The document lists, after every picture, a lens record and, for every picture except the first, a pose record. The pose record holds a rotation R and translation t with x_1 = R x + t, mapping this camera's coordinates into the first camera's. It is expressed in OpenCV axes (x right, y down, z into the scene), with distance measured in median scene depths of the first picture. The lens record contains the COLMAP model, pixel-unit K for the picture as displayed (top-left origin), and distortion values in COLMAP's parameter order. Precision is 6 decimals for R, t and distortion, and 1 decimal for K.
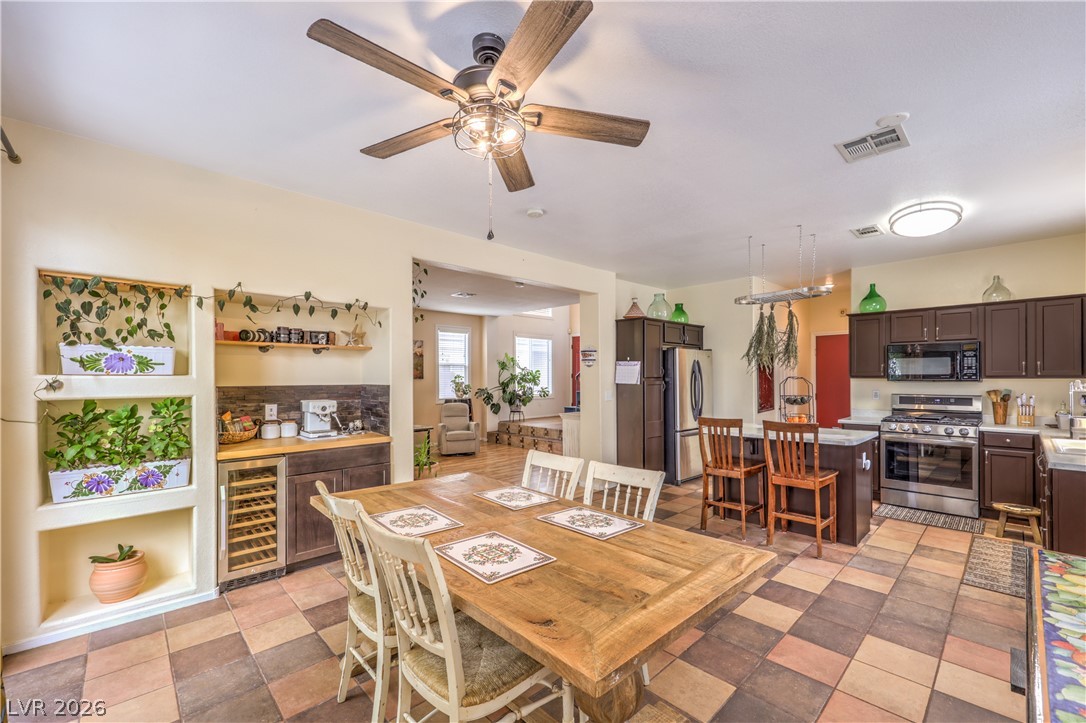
lens RADIAL K [[444.7, 0, 546.8], [0, 444.7, 377.2], [0, 0, 1]] dist [-0.001054, 0.000081]
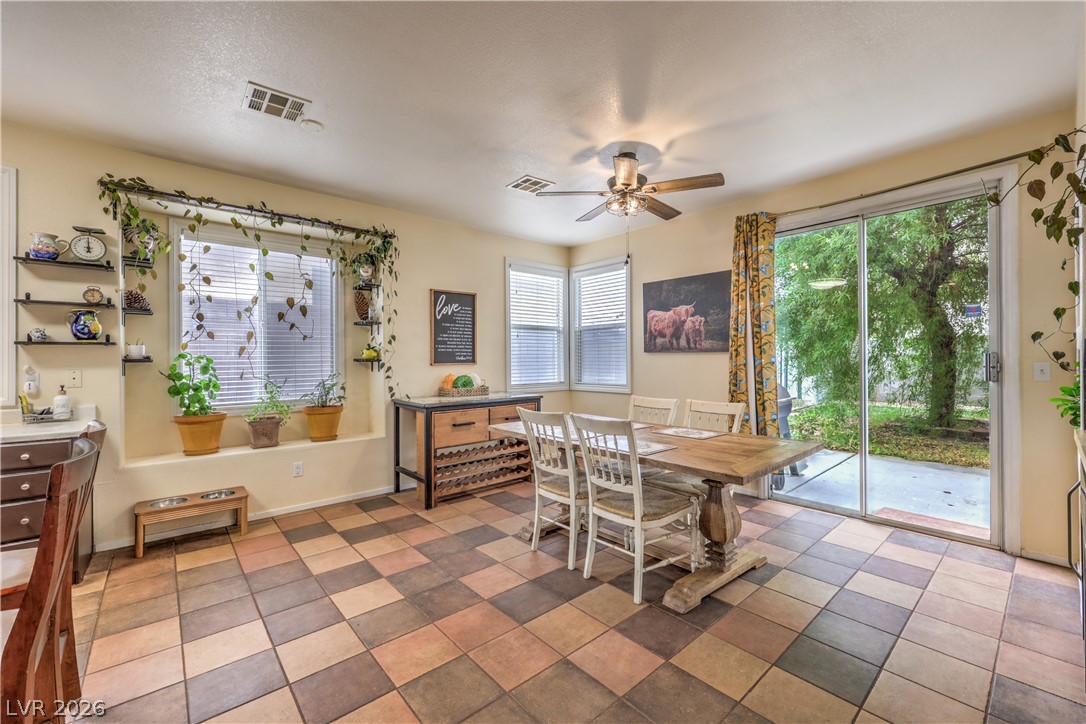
lens RADIAL K [[444.7, 0, 549.1], [0, 444.7, 359.9], [0, 0, 1]] dist [-0.001054, 0.000081]
pose [[-0.999177, 0.010814, 0.039083, 0.050345], [0.010779, 0.999941, -0.001124, 0.029779], [-0.039093, -0.000702, -0.999235, 1.078619]]
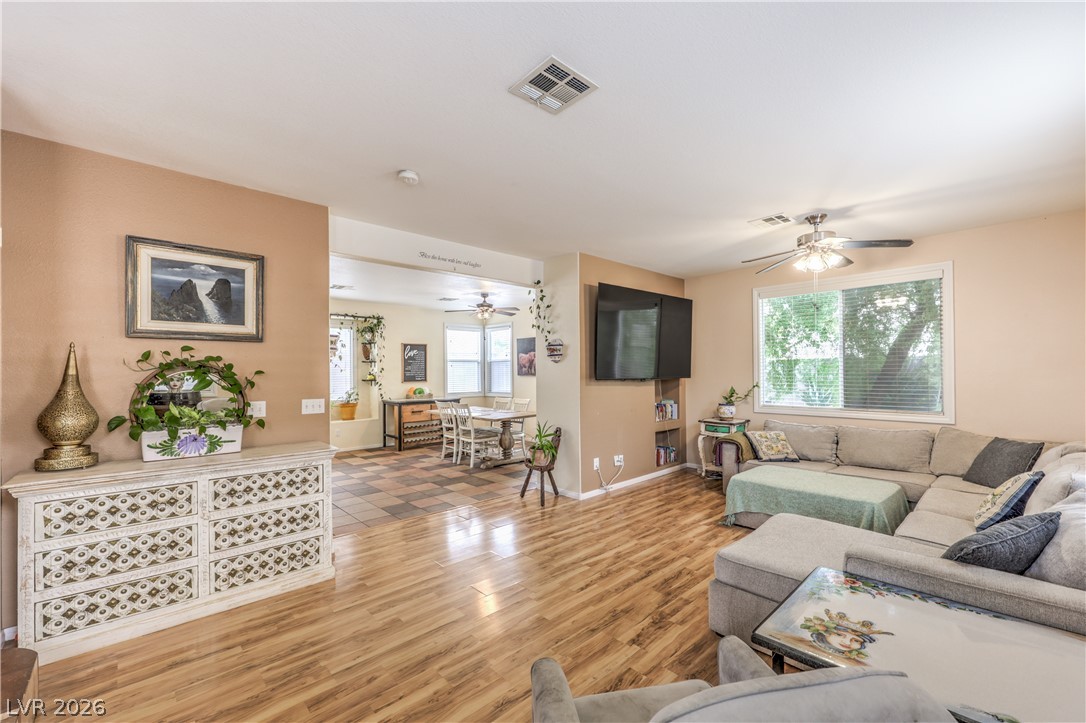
lens RADIAL K [[444.7, 0, 547.3], [0, 444.7, 372.5], [0, 0, 1]] dist [-0.001054, 0.000081]
pose [[-0.999897, 0.012254, 0.007459, -0.284412], [0.012259, 0.999925, 0.000734, -0.000125], [-0.007450, 0.000825, -0.999972, 1.999516]]
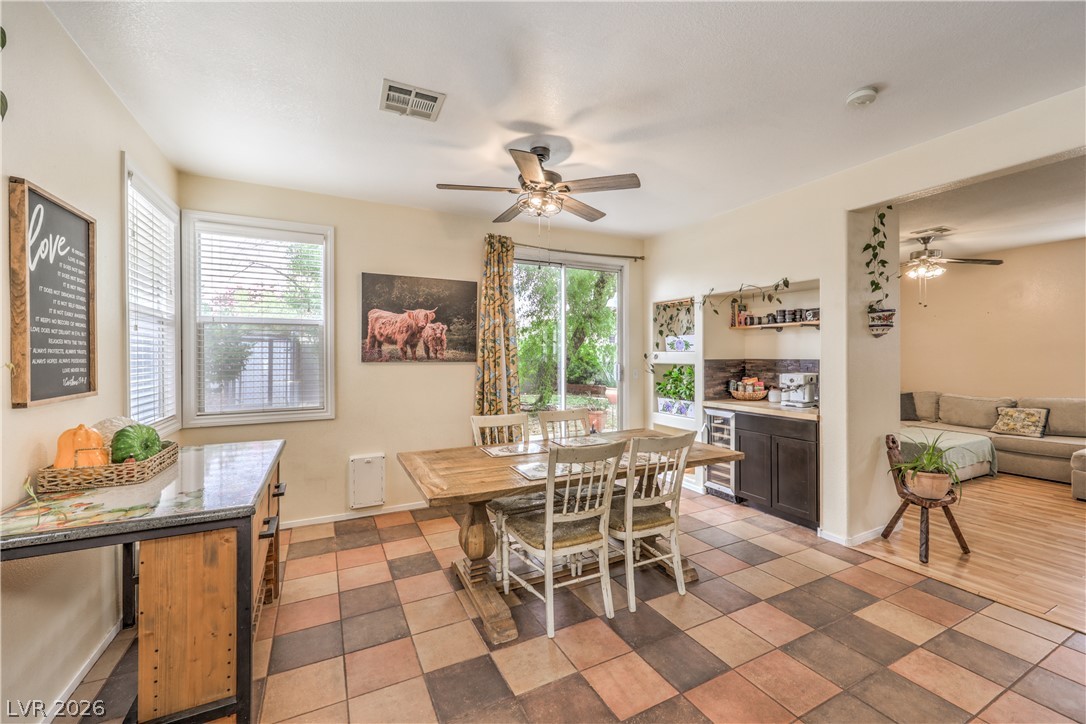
lens RADIAL K [[444.7, 0, 553.4], [0, 444.7, 356.5], [0, 0, 1]] dist [-0.001054, 0.000081]
pose [[-0.279659, 0.007203, -0.960072, 0.552658], [0.007316, 0.999959, 0.005371, 0.000914], [0.960071, -0.005521, -0.279700, 0.576484]]
